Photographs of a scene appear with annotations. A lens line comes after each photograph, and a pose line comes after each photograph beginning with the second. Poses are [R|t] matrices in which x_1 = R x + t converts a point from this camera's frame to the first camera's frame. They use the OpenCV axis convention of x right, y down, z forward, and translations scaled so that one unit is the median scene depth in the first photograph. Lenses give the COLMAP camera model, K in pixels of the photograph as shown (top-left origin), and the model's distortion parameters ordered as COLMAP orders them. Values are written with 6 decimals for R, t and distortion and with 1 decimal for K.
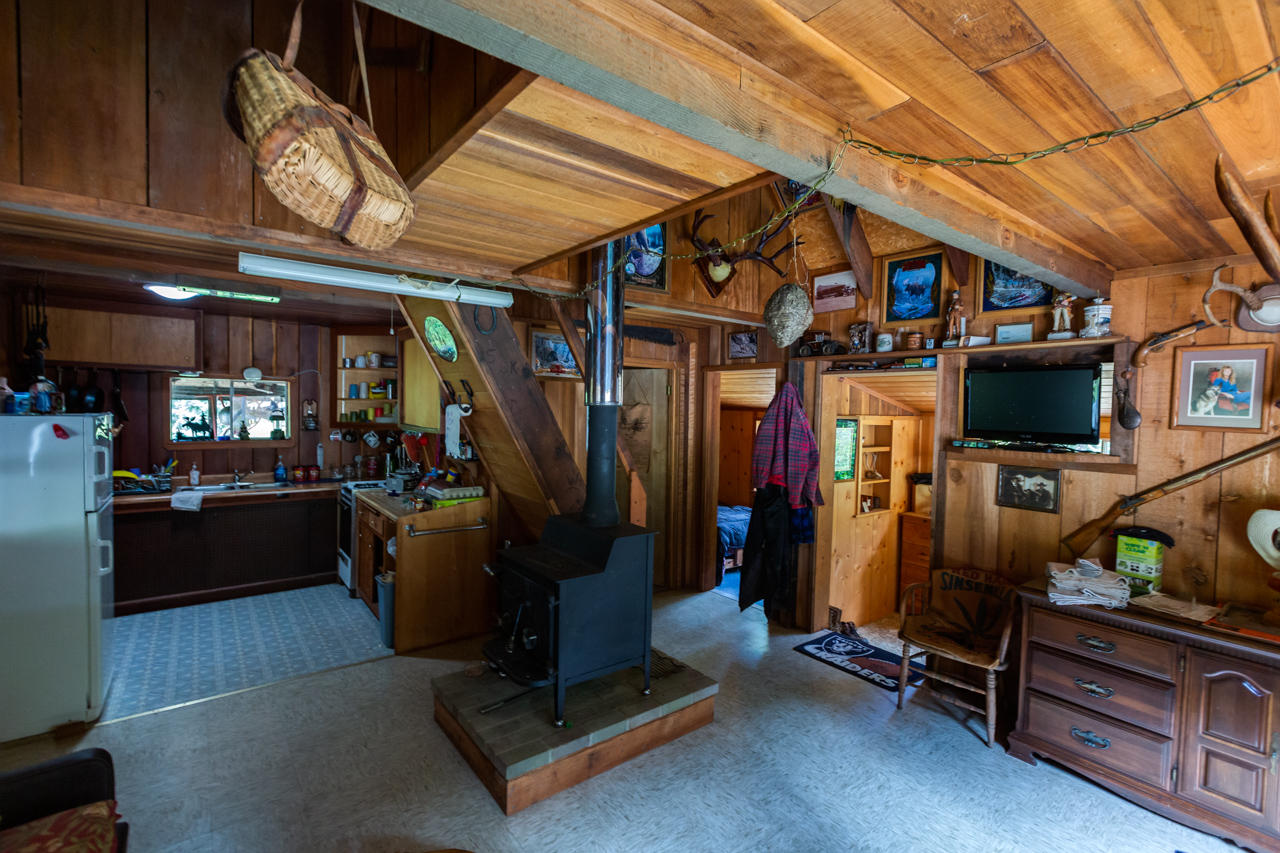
lens RADIAL K [[571.1, 0, 640.0], [0, 571.1, 426.5], [0, 0, 1]] dist [0.001745, 0.000211]
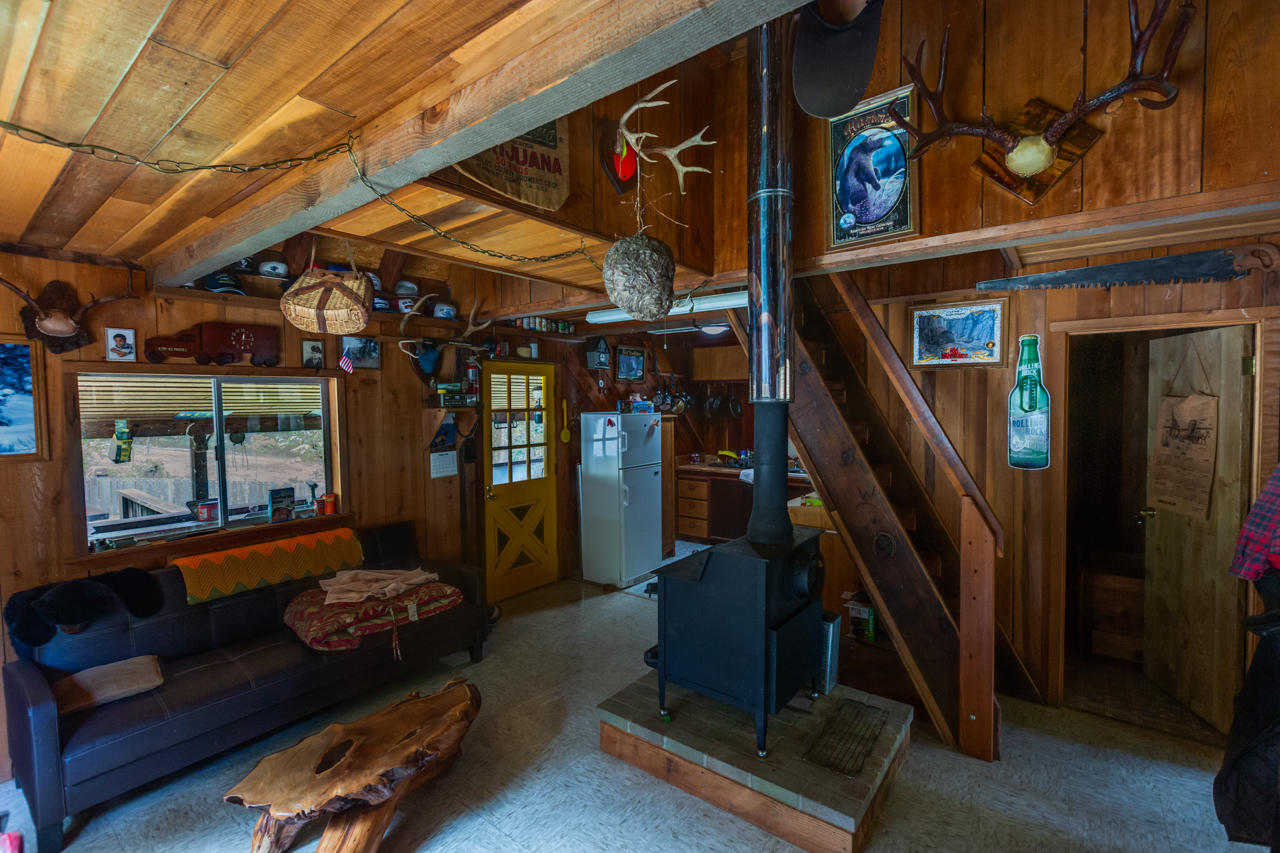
lens RADIAL K [[571.1, 0, 640.0], [0, 571.1, 426.5], [0, 0, 1]] dist [0.001745, 0.000211]
pose [[0.247708, 0.021726, -0.968591, 0.645324], [-0.020534, 0.999642, 0.017171, -0.009663], [0.968617, 0.015636, 0.248065, 0.538743]]
